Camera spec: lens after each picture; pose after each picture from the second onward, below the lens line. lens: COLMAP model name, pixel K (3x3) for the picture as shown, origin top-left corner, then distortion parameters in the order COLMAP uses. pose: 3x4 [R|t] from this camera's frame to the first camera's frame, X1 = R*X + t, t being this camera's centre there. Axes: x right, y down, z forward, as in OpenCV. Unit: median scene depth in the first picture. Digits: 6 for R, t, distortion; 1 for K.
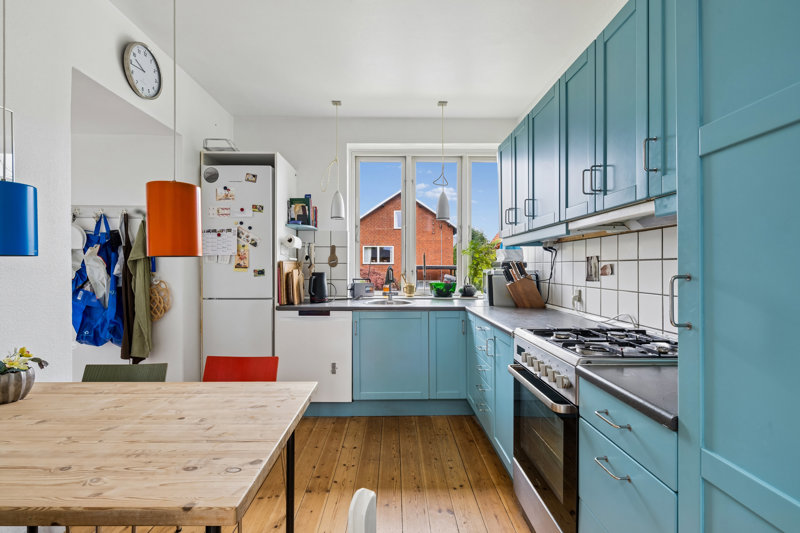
lens RADIAL K [[351.1, 0, 398.7], [0, 351.1, 268.7], [0, 0, 1]] dist [-0.008742, -0.000042]
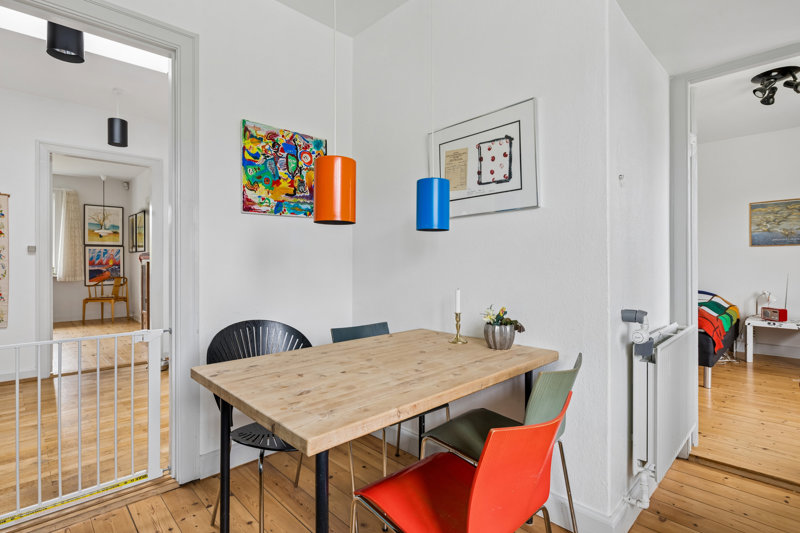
lens RADIAL K [[396.9, 0, 402.4], [0, 396.9, 264.8], [0, 0, 1]] dist [-0.002607, -0.000317]
pose [[-0.738944, 0.003095, -0.673760, 0.058684], [0.002253, 0.999995, 0.002123, 0.077581], [0.673763, 0.000050, -0.738948, 1.704938]]
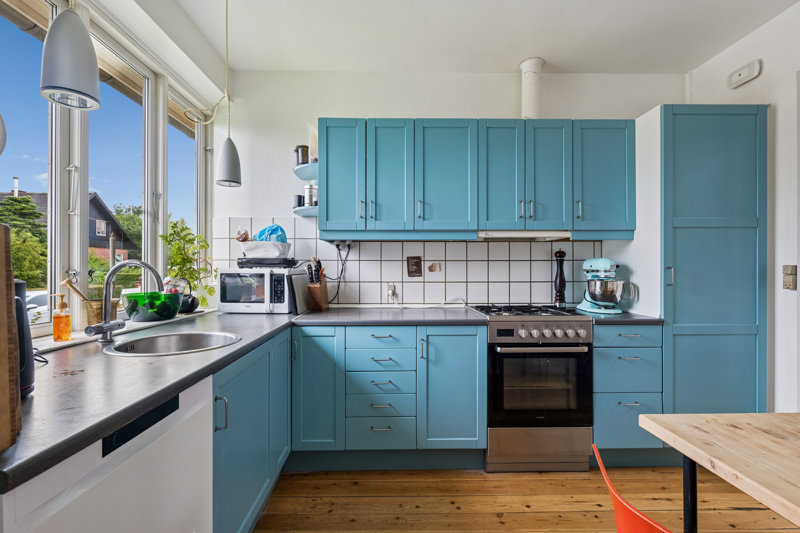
lens RADIAL K [[351.1, 0, 397.2], [0, 351.1, 267.7], [0, 0, 1]] dist [-0.008742, -0.000042]
pose [[0.007875, 0.002382, 0.999966, -1.104432], [-0.000978, 0.999997, -0.002374, 0.011647], [-0.999969, -0.000959, 0.007878, 1.702567]]
